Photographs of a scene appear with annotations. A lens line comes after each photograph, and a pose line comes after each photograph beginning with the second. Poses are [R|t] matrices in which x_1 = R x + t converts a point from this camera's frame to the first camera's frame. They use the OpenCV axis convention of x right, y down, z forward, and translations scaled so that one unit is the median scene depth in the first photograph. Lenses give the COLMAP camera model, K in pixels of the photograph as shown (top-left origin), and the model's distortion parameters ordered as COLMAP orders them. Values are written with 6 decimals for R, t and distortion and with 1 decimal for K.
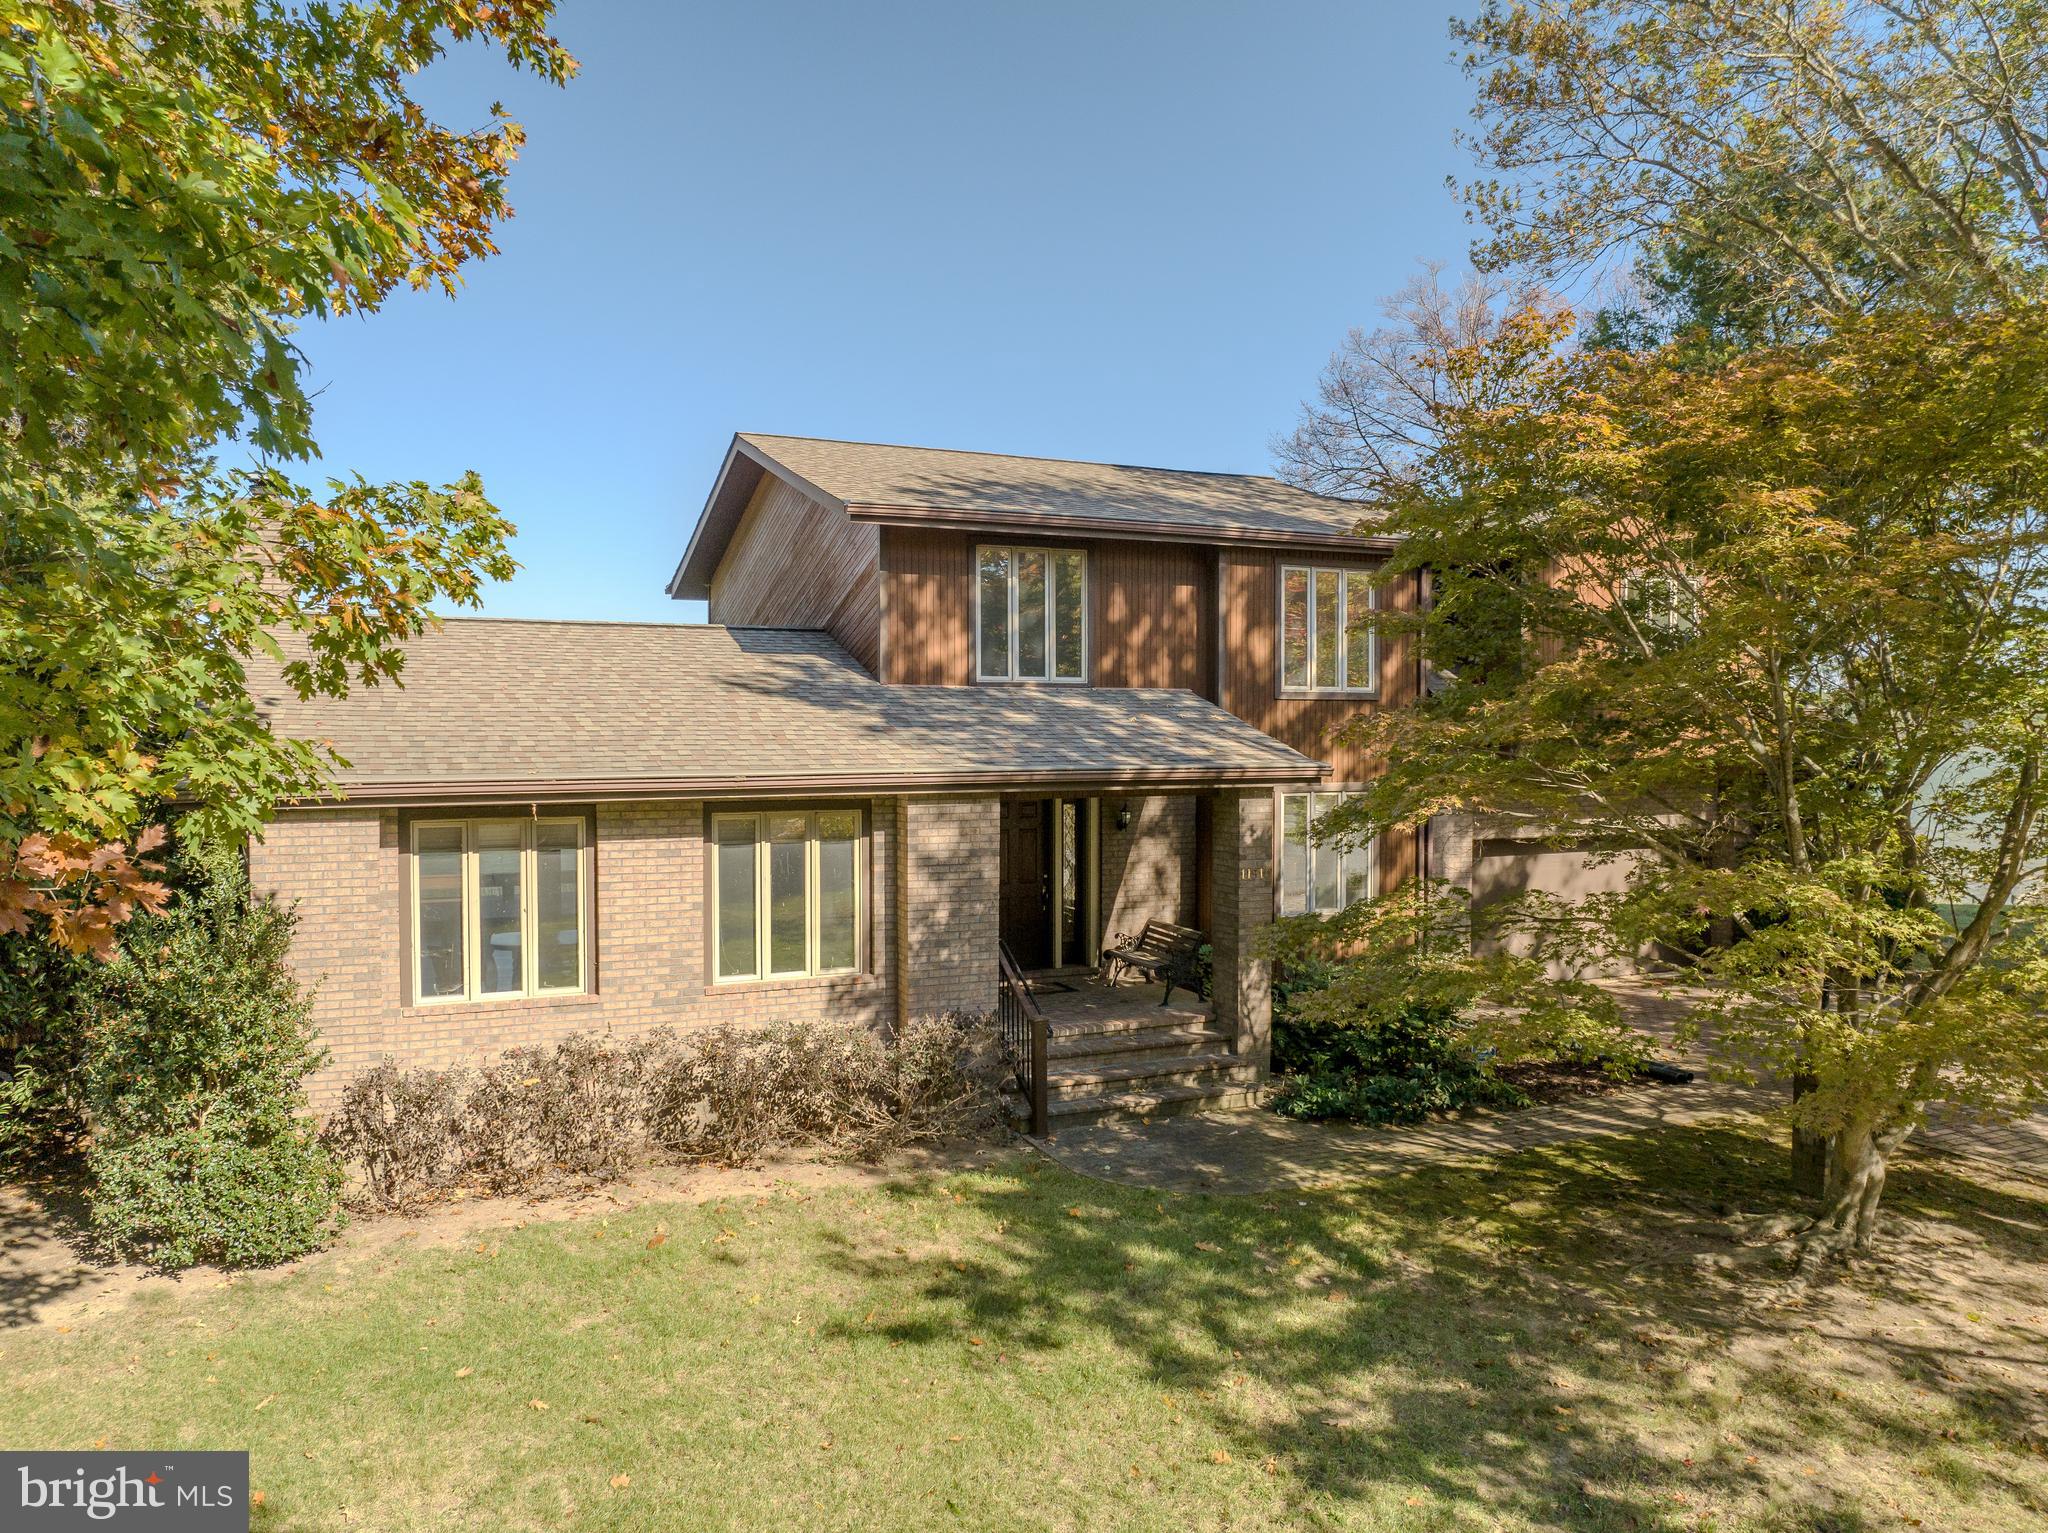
lens RADIAL K [[1435.6, 0, 1024.0], [0, 1435.6, 766.5], [0, 0, 1]] dist [-0.043032, 0.009348]
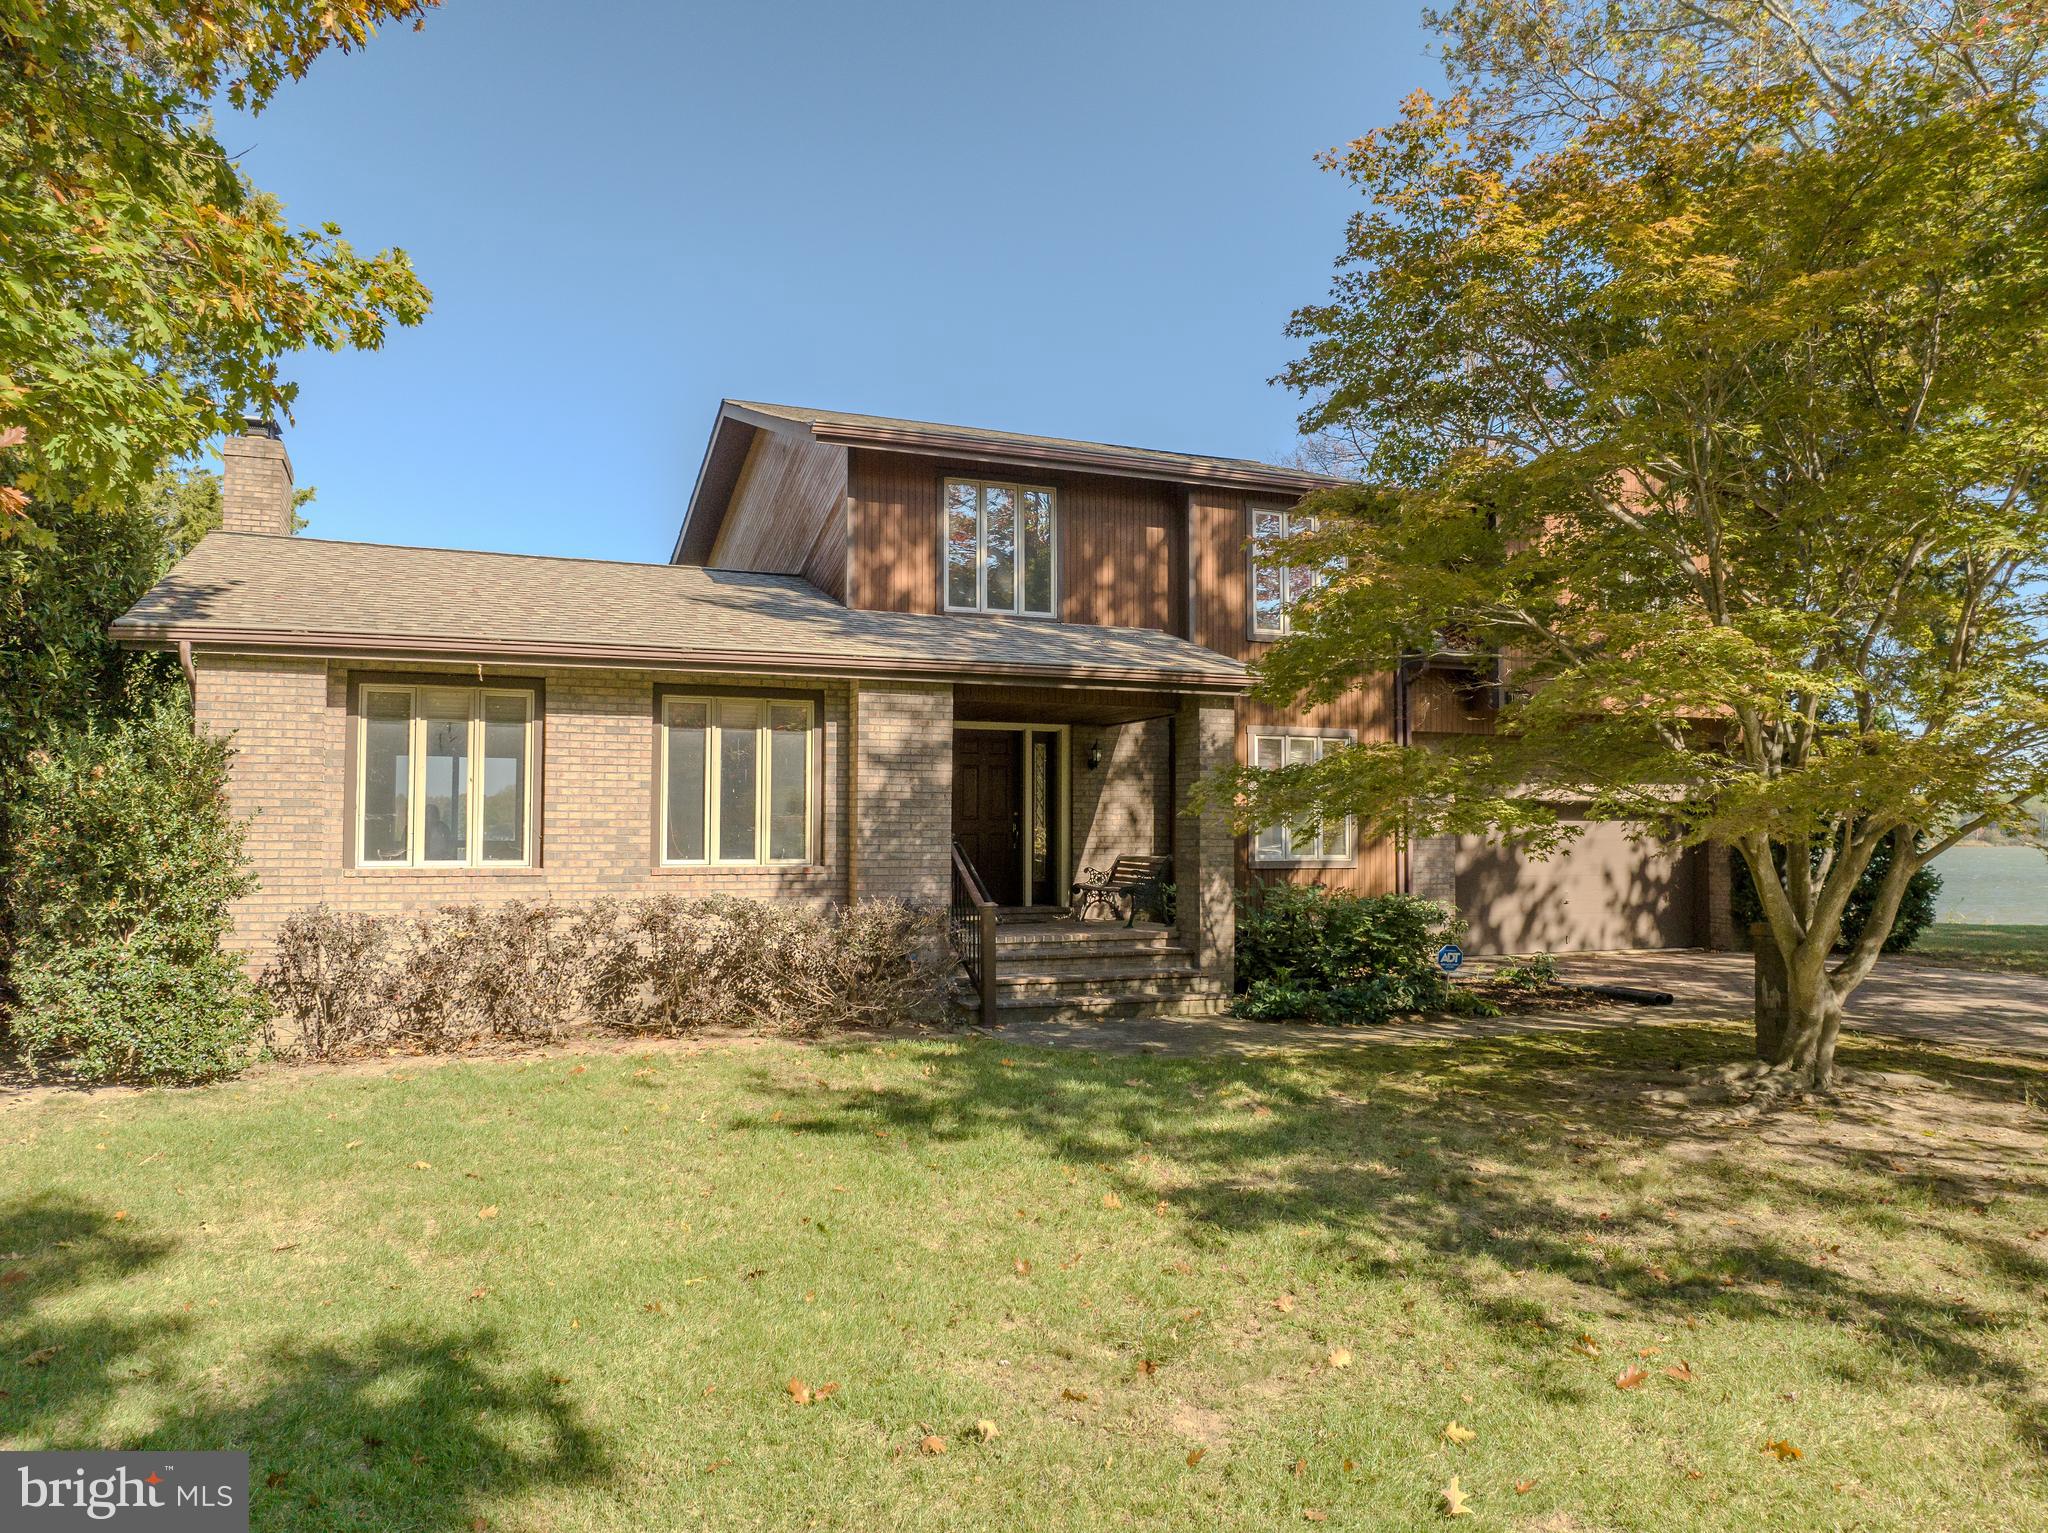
lens RADIAL K [[1438.1, 0, 1024.0], [0, 1438.1, 766.5], [0, 0, 1]] dist [-0.041500, 0.006807]
pose [[0.999695, 0.000623, -0.024700, 0.060372], [-0.002367, 0.997498, -0.070655, 0.152345], [0.024594, 0.070692, 0.997195, 0.005806]]
